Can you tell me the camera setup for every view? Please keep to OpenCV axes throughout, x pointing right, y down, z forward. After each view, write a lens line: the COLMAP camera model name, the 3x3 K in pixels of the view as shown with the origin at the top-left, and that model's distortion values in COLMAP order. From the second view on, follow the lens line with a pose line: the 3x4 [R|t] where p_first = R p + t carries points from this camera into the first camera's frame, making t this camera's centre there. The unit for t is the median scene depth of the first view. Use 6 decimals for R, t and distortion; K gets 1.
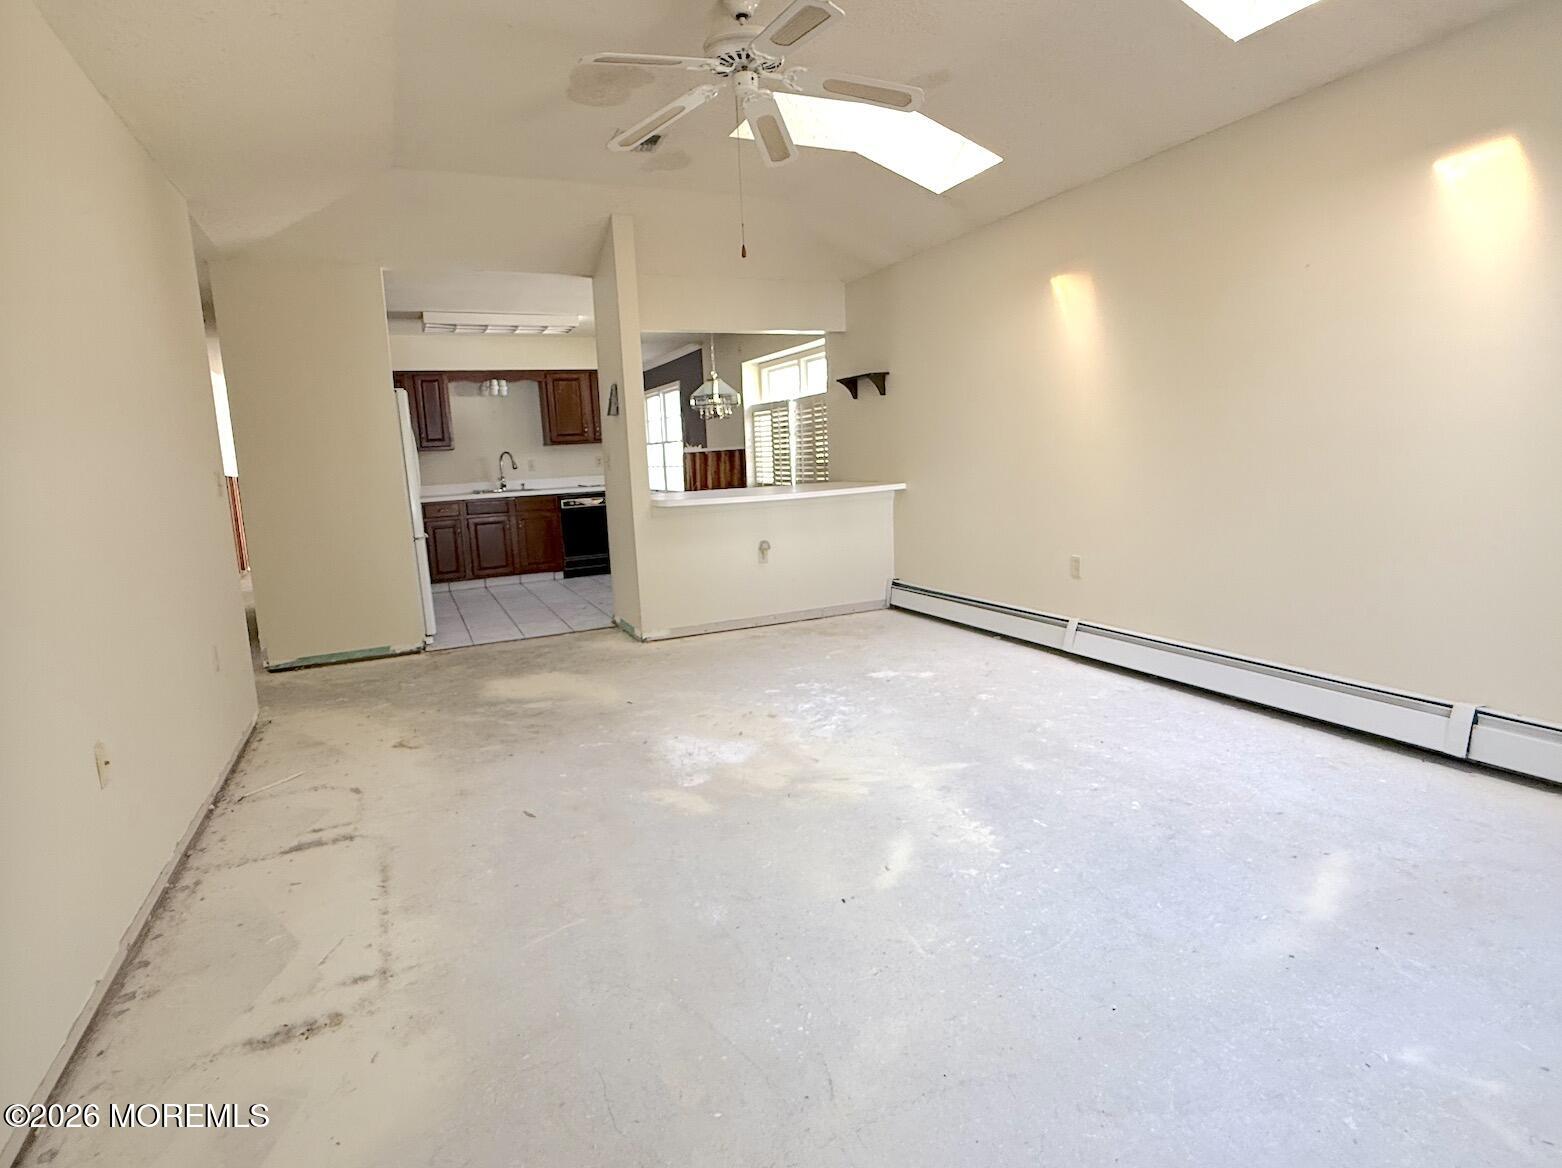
lens RADIAL K [[829.5, 0, 781.0], [0, 829.5, 584.0], [0, 0, 1]] dist [-0.002878, -0.000257]
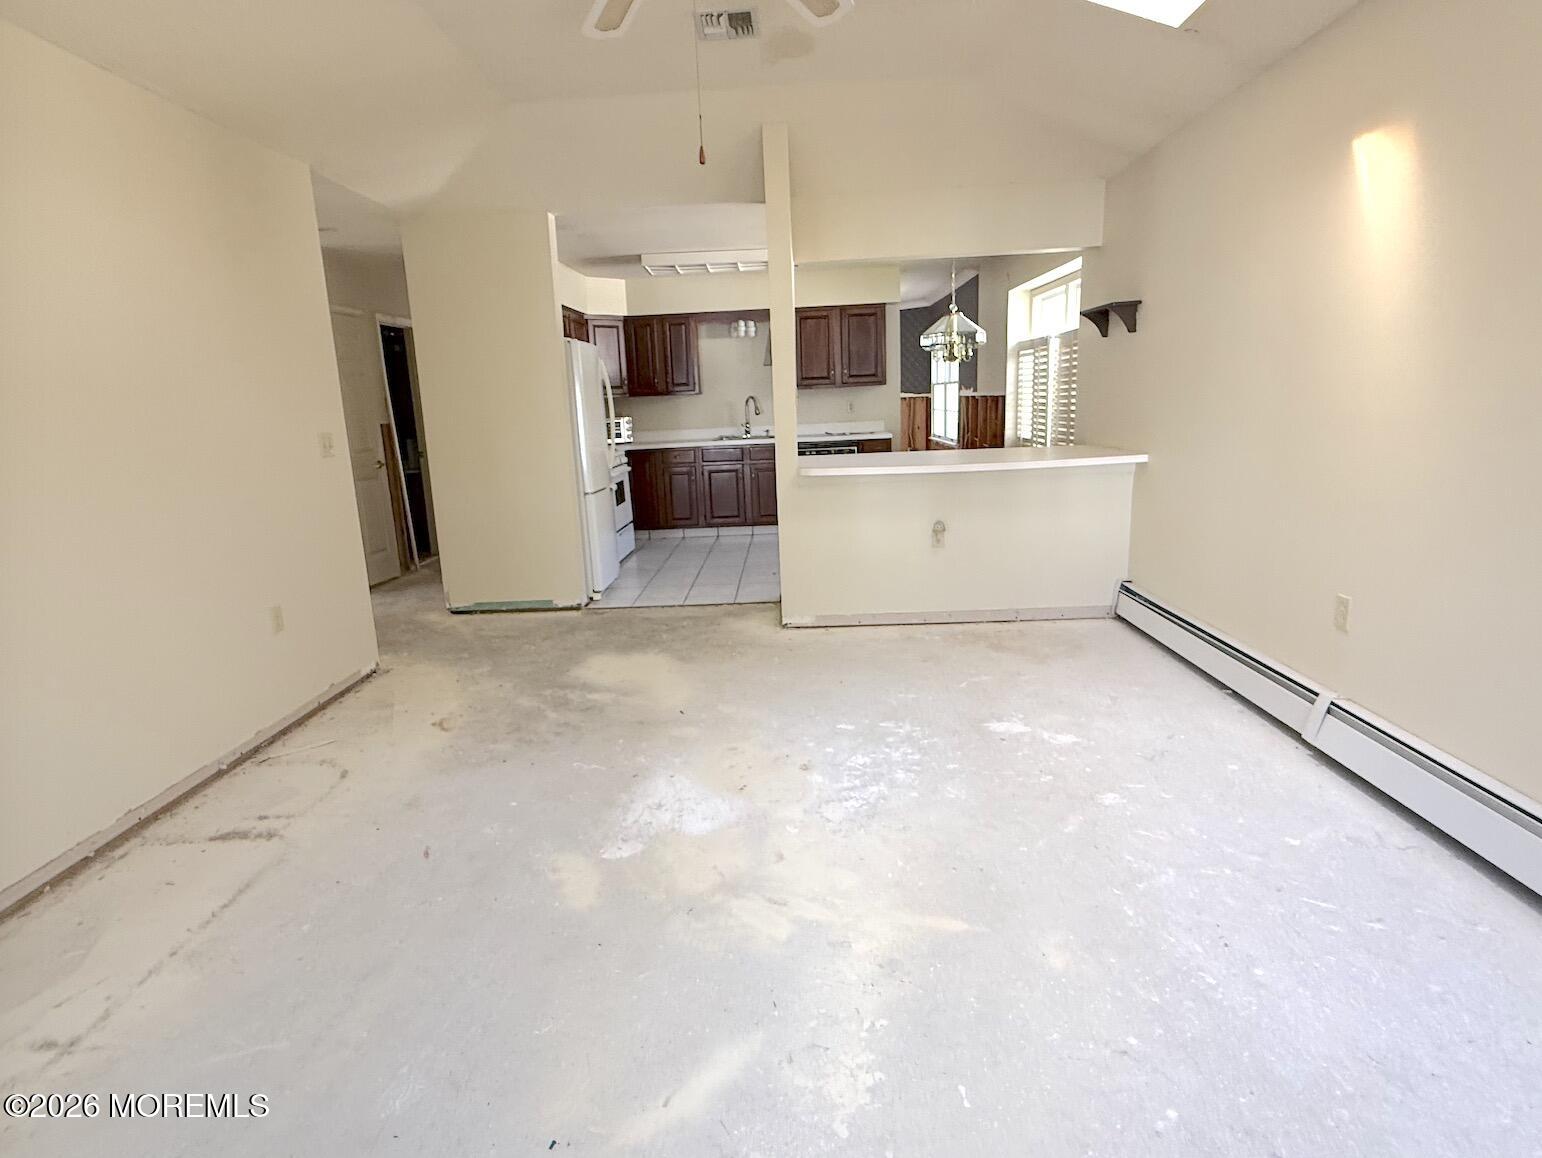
lens RADIAL K [[833.6, 0, 771.0], [0, 833.6, 579.0], [0, 0, 1]] dist [-0.001570, 0.000304]
pose [[0.896216, 0.103993, -0.431256, 0.160603], [-0.070868, 0.993213, 0.092229, -0.050155], [0.437920, -0.052095, 0.897503, 0.165534]]
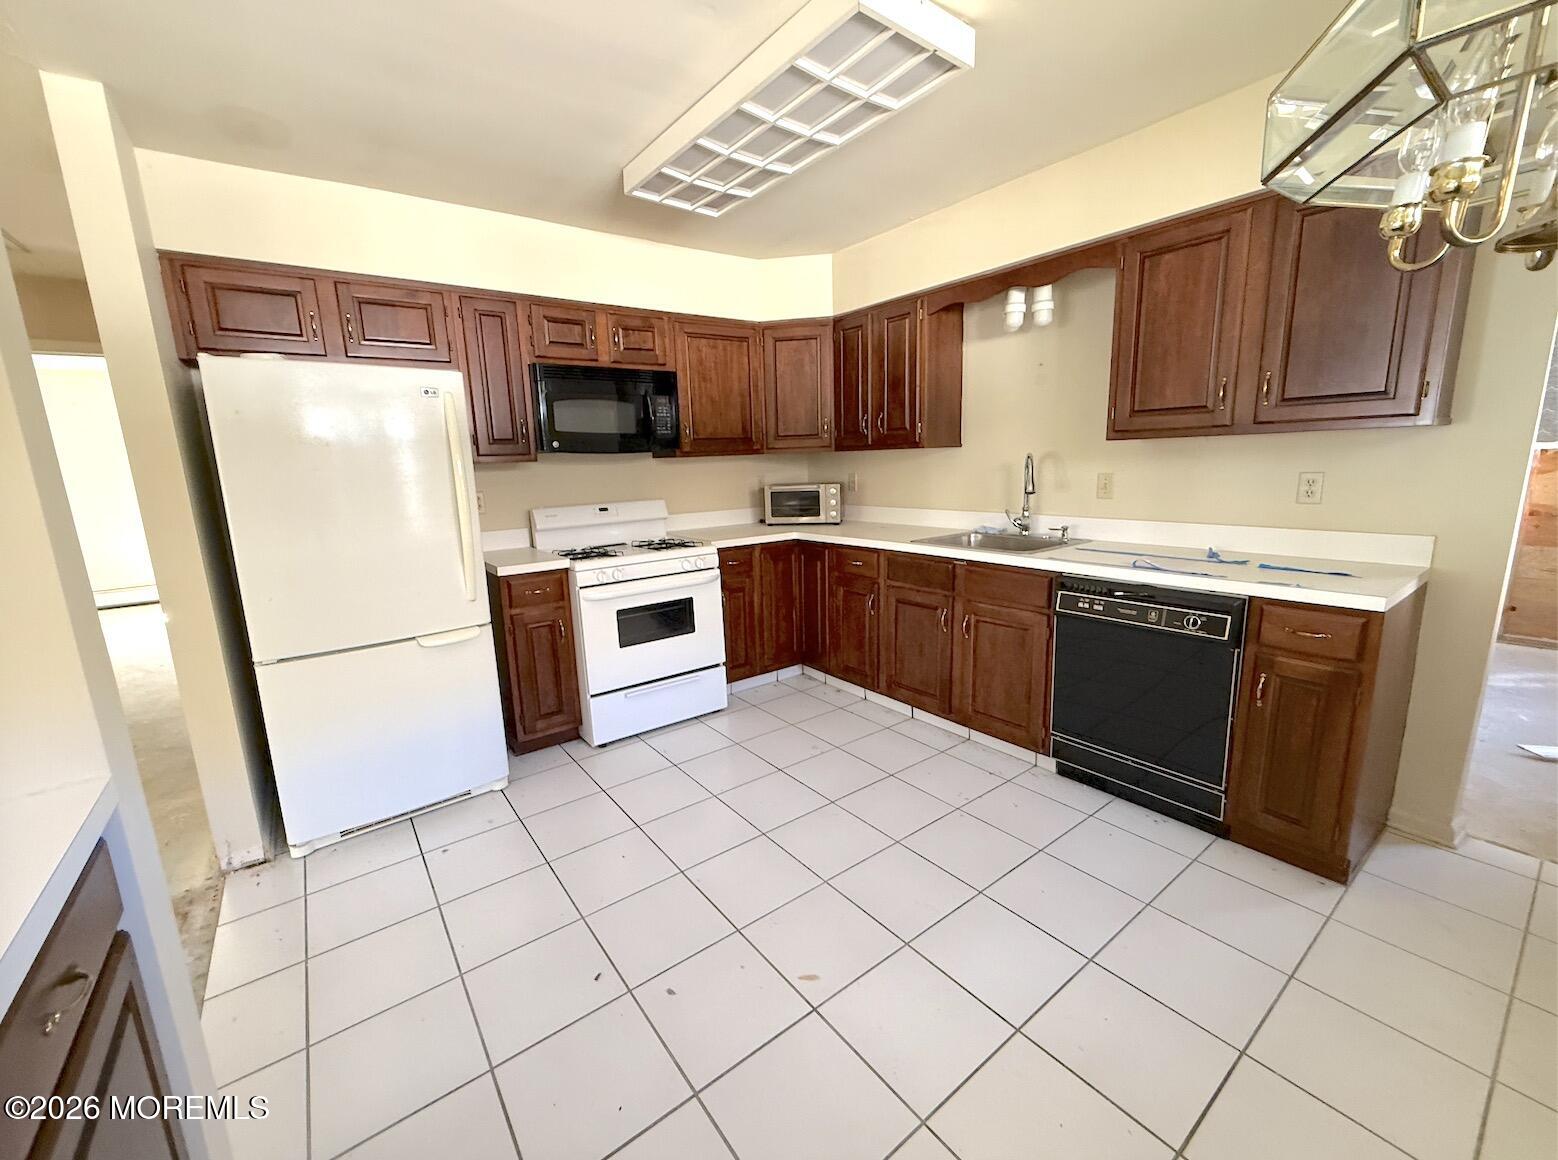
lens RADIAL K [[630.5, 0, 779.0], [0, 630.5, 580.0], [0, 0, 1]] dist [0.000044, 0.000140]
pose [[0.209241, 0.225882, -0.951418, -0.021412], [-0.134657, 0.970342, 0.200760, -0.179816], [0.968548, 0.086108, 0.233452, 0.994765]]
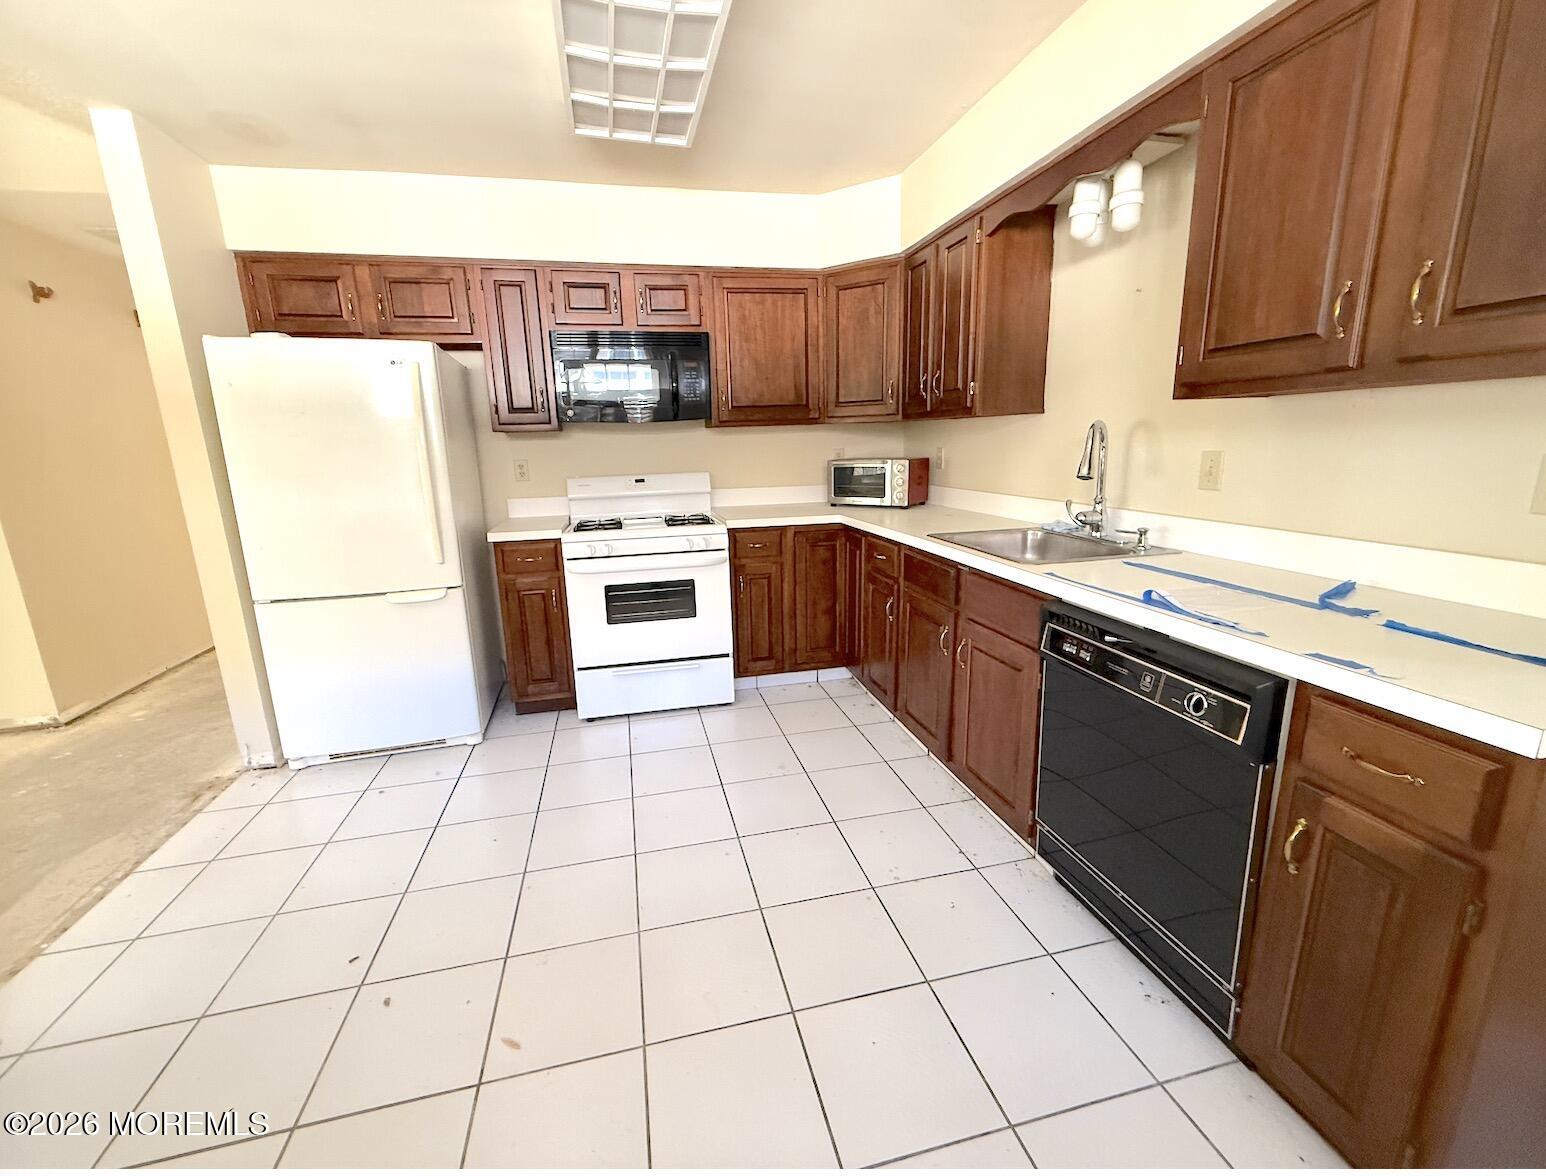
lens RADIAL K [[632.4, 0, 774.4], [0, 632.4, 581.2], [0, 0, 1]] dist [0.000429, -0.000110]
pose [[-0.201659, 0.265795, -0.942702, -0.078225], [-0.121495, 0.948254, 0.293350, -0.197634], [0.971891, 0.173690, -0.158931, 1.165208]]
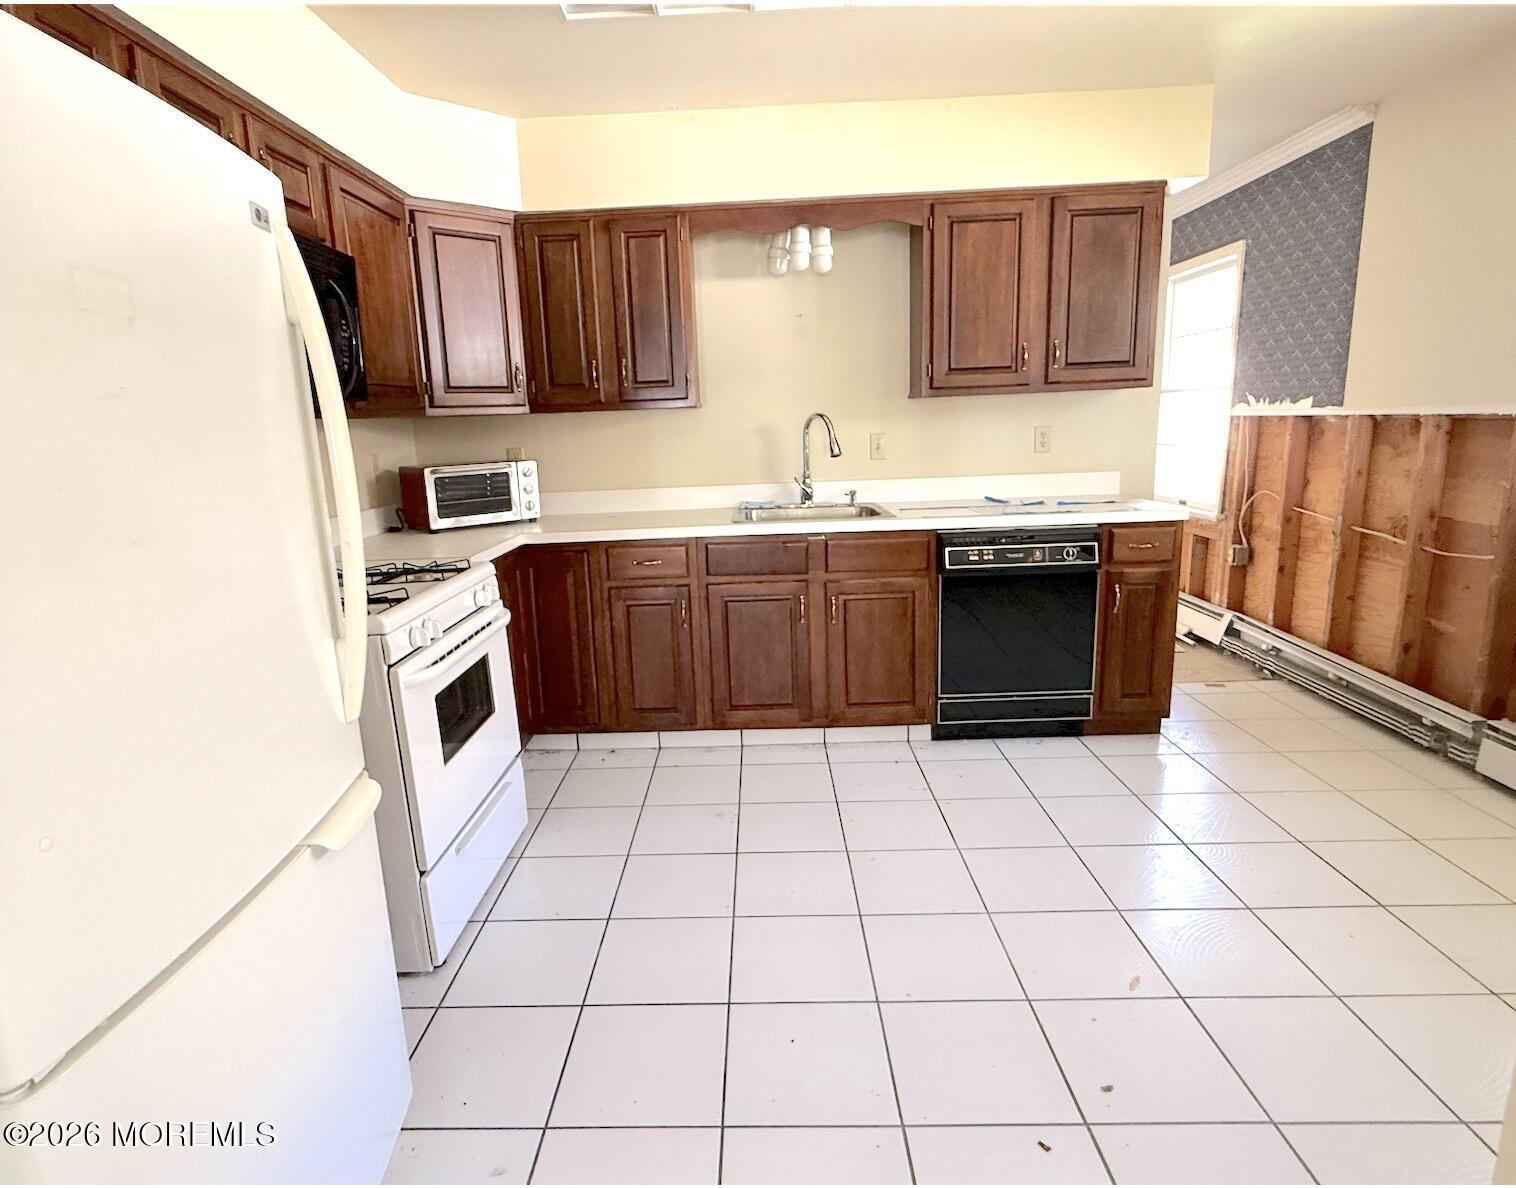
lens RADIAL K [[817.8, 0, 739.4], [0, 817.8, 588.9], [0, 0, 1]] dist [-0.002575, 0.000045]
pose [[0.893445, 0.102911, -0.437224, -0.227593], [-0.075526, 0.993960, 0.079617, -0.128739], [0.442777, -0.038111, 0.895821, 0.775688]]
